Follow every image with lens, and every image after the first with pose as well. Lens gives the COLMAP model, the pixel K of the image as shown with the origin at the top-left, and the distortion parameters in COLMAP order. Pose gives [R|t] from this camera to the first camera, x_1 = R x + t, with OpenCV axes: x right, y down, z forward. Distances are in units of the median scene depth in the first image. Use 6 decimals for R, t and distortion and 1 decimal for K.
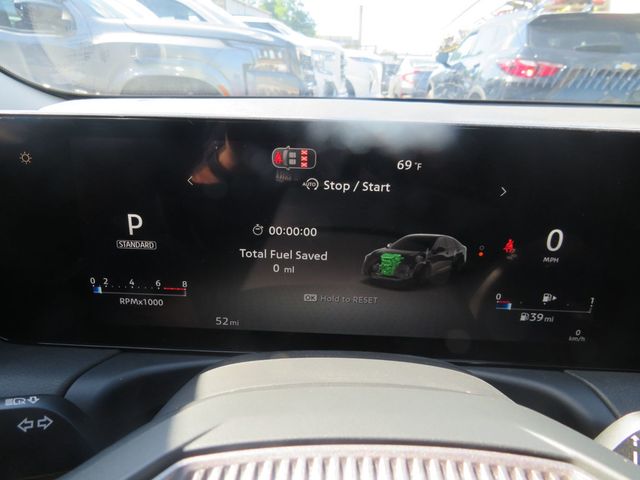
lens RADIAL K [[483.3, 0, 320.0], [0, 483.3, 240.0], [0, 0, 1]] dist [-0.002081, 0.003141]
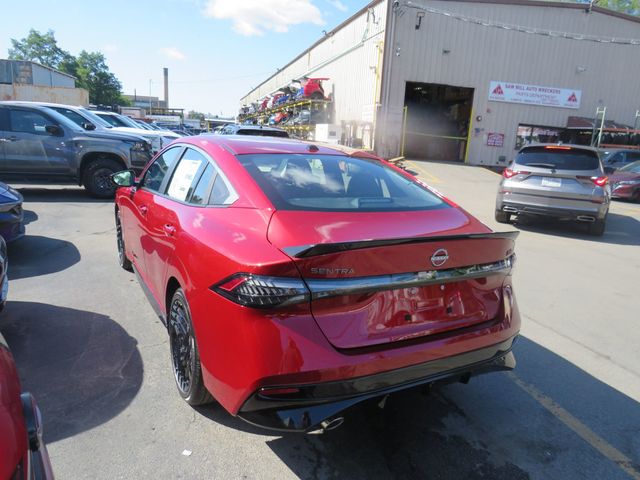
lens RADIAL K [[483.3, 0, 320.0], [0, 483.3, 240.0], [0, 0, 1]] dist [-0.002081, 0.003141]
pose [[0.930412, -0.055675, 0.362263, -0.131724], [0.097144, 0.990506, -0.097271, 0.422246], [-0.353408, 0.125693, 0.926986, -1.491735]]
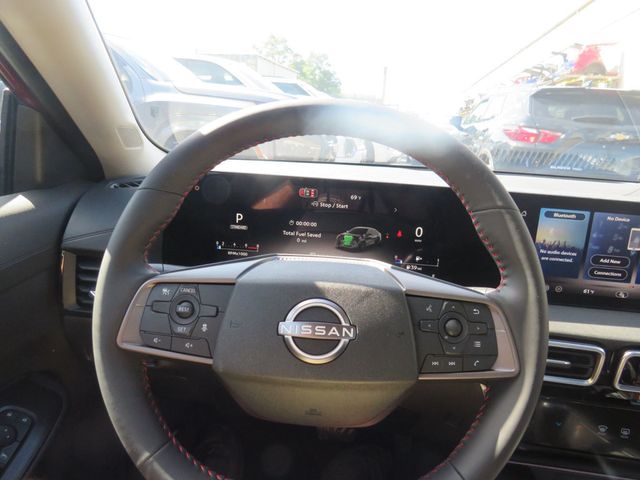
lens RADIAL K [[483.3, 0, 320.0], [0, 483.3, 240.0], [0, 0, 1]] dist [-0.002081, 0.003141]
pose [[0.998281, 0.044403, -0.038264, 0.006635], [-0.048173, 0.993406, -0.104035, 0.019492], [0.033392, 0.105700, 0.993837, -0.085173]]
